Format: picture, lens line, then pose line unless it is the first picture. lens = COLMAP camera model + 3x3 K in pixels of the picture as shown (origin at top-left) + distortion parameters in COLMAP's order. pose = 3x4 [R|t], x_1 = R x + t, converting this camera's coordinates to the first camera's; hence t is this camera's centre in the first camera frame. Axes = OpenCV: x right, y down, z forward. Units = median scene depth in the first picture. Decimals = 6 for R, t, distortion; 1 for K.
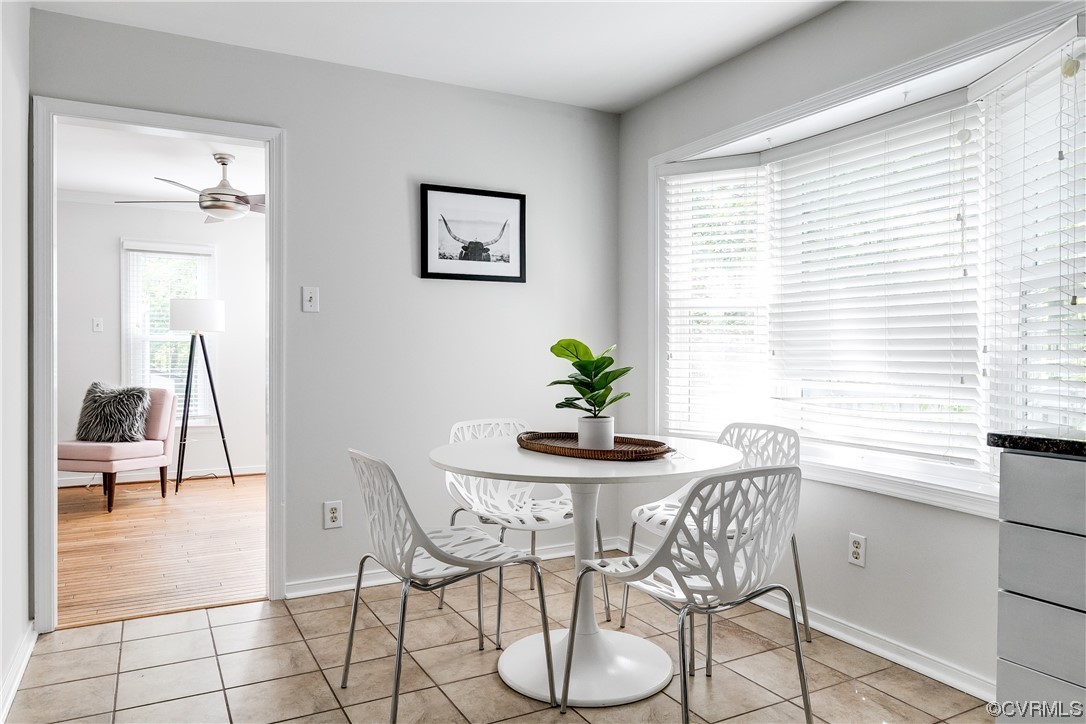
lens RADIAL K [[724.4, 0, 545.6], [0, 724.4, 359.1], [0, 0, 1]] dist [-0.001733, 0.008490]
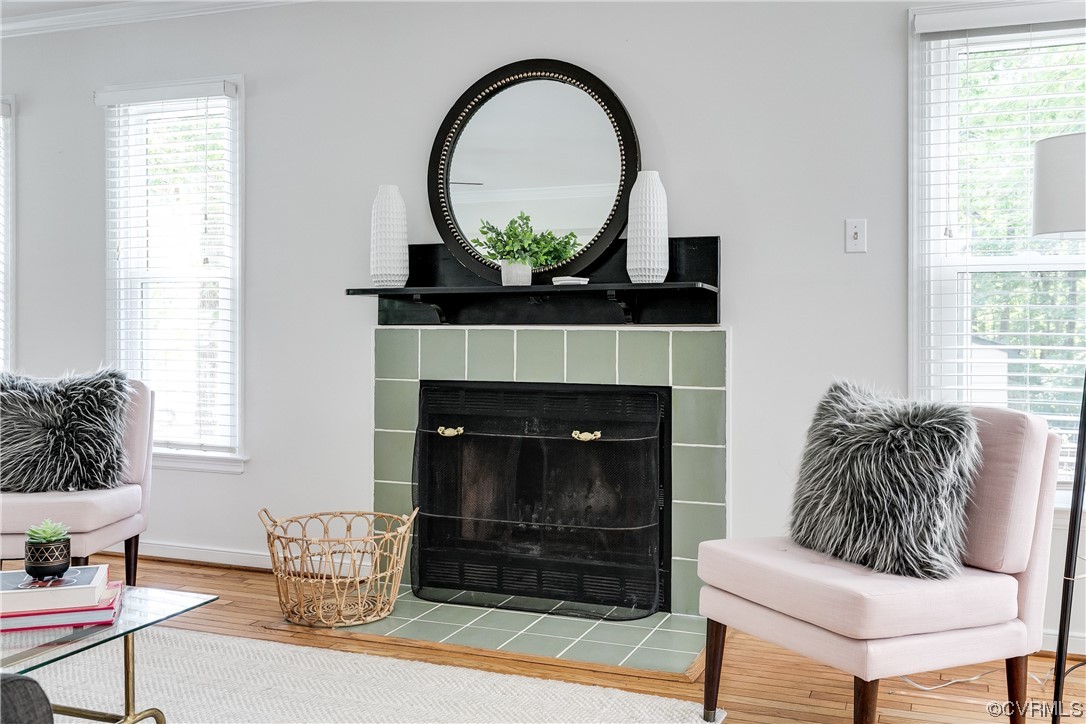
lens RADIAL K [[1070.4, 0, 547.7], [0, 1070.4, 352.7], [0, 0, 1]] dist [0.006846, 0.000000]
pose [[0.640767, 0.018923, -0.767503, -0.101252], [0.004683, 0.999581, 0.028555, 0.000010], [0.767721, -0.021891, 0.640410, 0.182684]]
